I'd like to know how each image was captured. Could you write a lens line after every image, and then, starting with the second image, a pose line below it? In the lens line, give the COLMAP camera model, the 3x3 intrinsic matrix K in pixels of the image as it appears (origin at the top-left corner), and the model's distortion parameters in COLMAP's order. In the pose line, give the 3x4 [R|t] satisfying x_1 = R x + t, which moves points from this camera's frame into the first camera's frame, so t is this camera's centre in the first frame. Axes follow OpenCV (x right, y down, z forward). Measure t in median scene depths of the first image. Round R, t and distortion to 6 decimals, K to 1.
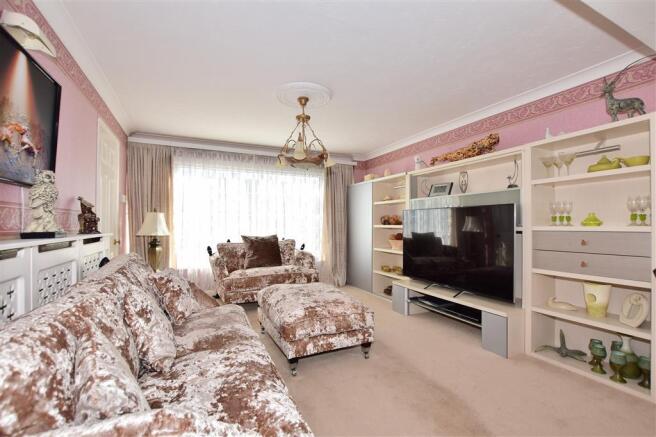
lens RADIAL K [[299.5, 0, 326.9], [0, 299.5, 222.5], [0, 0, 1]] dist [-0.001688, -0.000279]
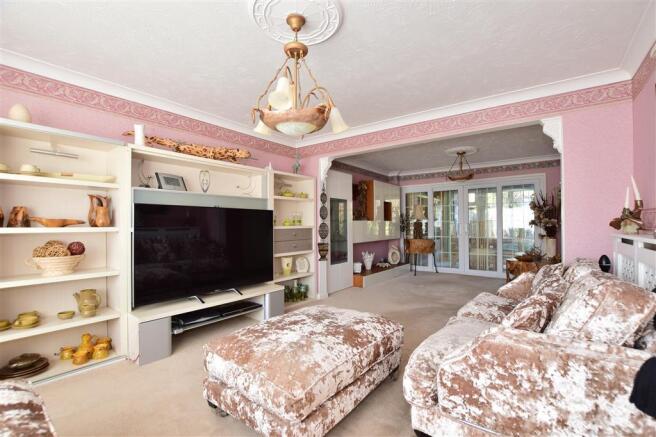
lens RADIAL K [[299.5, 0, 326.9], [0, 299.5, 222.5], [0, 0, 1]] dist [-0.001688, -0.000279]
pose [[-0.482458, 0.003373, 0.875913, -0.602118], [-0.003803, 0.999975, -0.005945, 0.001754], [-0.875911, -0.006199, -0.482433, 1.172746]]
